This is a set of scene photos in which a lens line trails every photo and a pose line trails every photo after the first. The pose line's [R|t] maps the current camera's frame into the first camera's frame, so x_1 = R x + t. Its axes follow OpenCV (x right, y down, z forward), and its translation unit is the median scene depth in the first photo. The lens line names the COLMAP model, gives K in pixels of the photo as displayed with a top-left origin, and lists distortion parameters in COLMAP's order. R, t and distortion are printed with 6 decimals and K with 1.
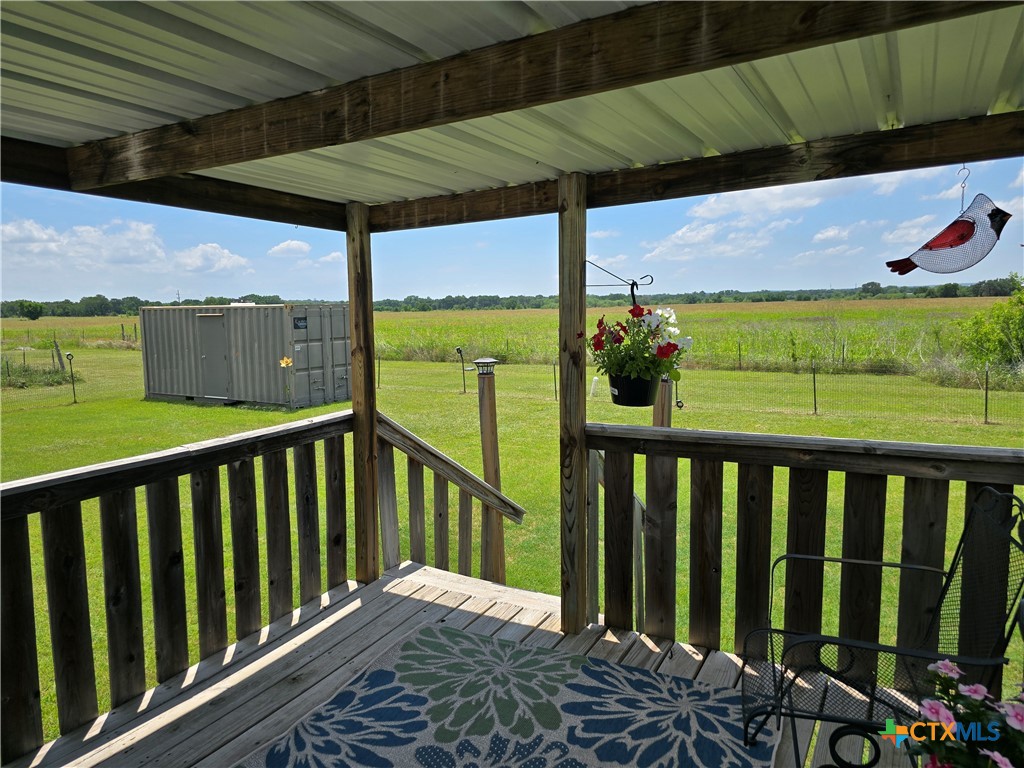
lens RADIAL K [[693.4, 0, 504.3], [0, 693.4, 380.2], [0, 0, 1]] dist [0.070674, -0.048275]
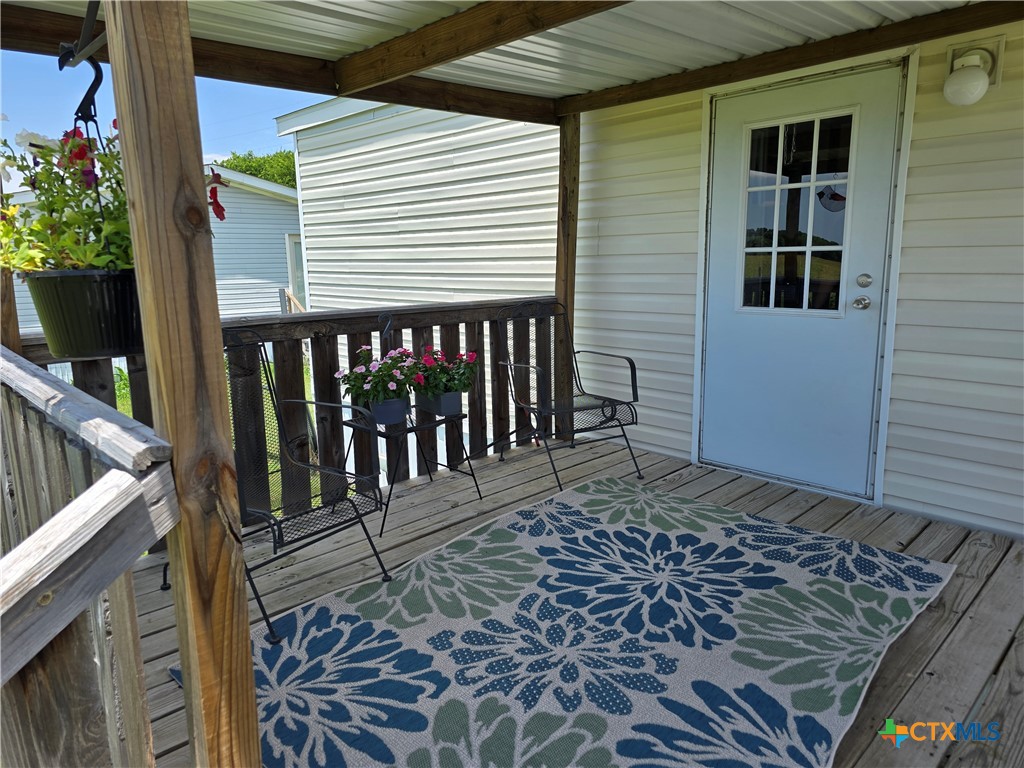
lens RADIAL K [[693.4, 0, 504.3], [0, 693.4, 380.2], [0, 0, 1]] dist [0.070674, -0.048275]
pose [[-0.962271, -0.009168, 0.271937, -0.184683], [0.068545, 0.959031, 0.274884, -0.060299], [-0.263316, 0.283152, -0.922220, 1.533664]]
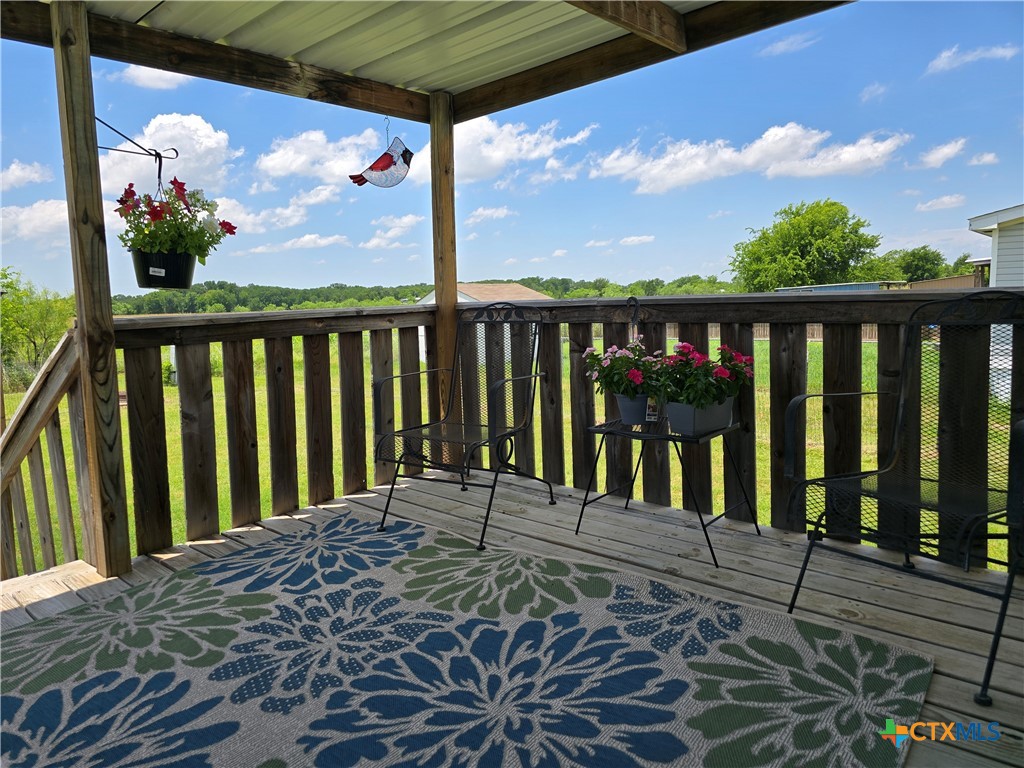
lens RADIAL K [[693.4, 0, 504.3], [0, 693.4, 380.2], [0, 0, 1]] dist [0.070674, -0.048275]
pose [[0.204205, -0.095268, 0.974281, -0.730804], [0.132994, 0.988726, 0.068806, 0.168751], [-0.969852, 0.115523, 0.214573, 0.435964]]
